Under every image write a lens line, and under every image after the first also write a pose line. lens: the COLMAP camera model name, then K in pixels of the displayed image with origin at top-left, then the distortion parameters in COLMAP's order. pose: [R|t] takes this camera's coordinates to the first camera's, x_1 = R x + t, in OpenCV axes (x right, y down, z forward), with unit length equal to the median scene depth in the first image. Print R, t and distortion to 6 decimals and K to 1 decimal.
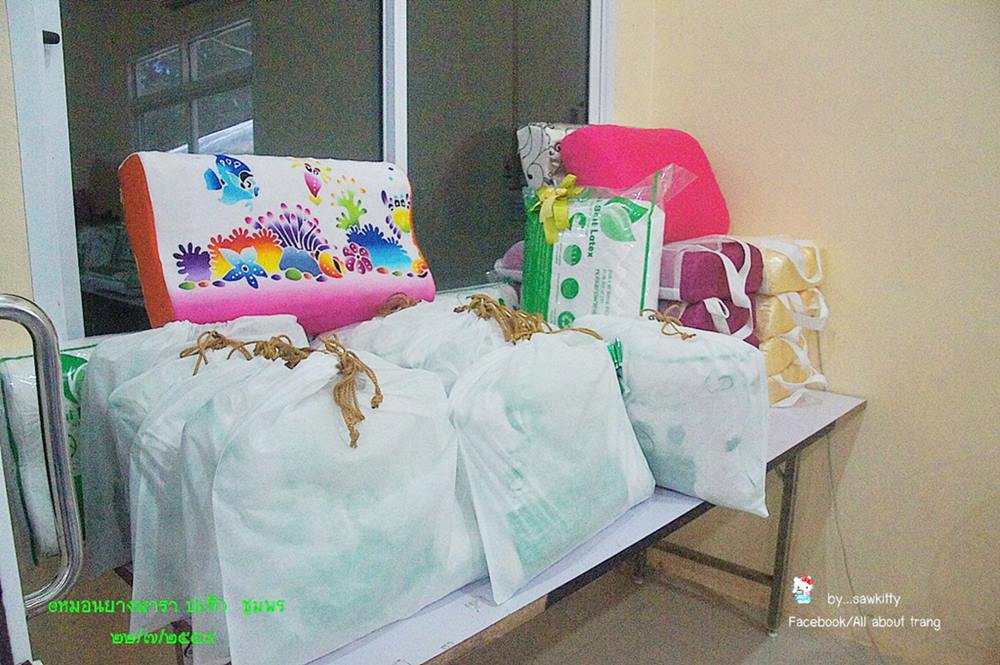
lens RADIAL K [[804.4, 0, 496.7], [0, 804.4, 338.5], [0, 0, 1]] dist [-0.156252, 0.083876]
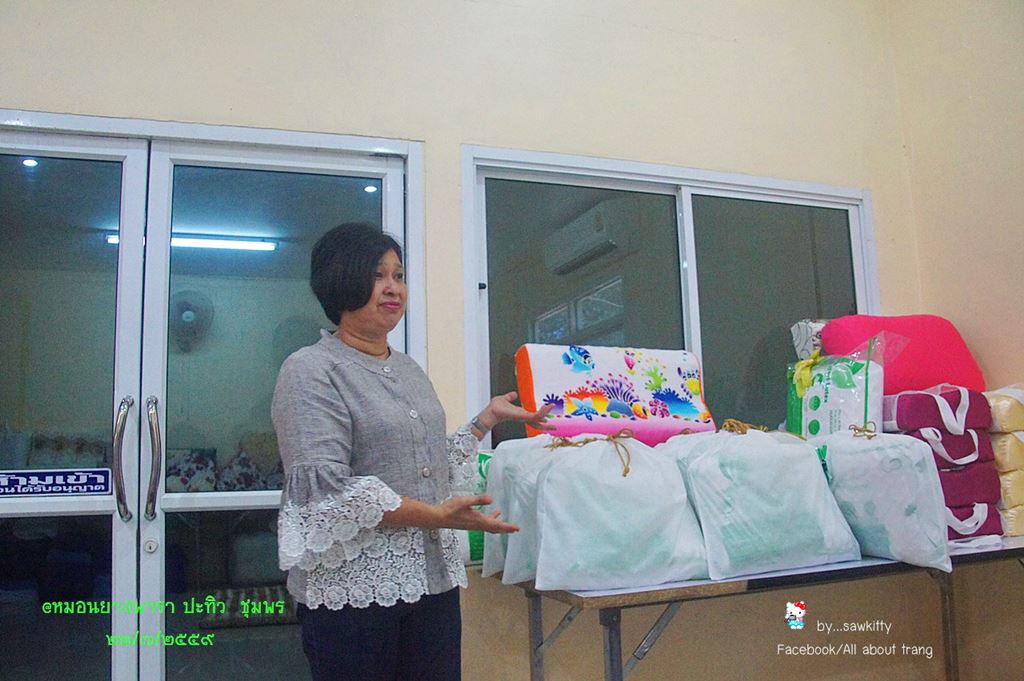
lens RADIAL K [[801.6, 0, 511.8], [0, 801.6, 334.3], [0, 0, 1]] dist [0.005735, 0.005835]
pose [[0.893551, -0.090546, -0.439736, 0.283402], [-0.052912, 0.951387, -0.303419, 0.265496], [0.445832, 0.294388, 0.845322, -0.508406]]
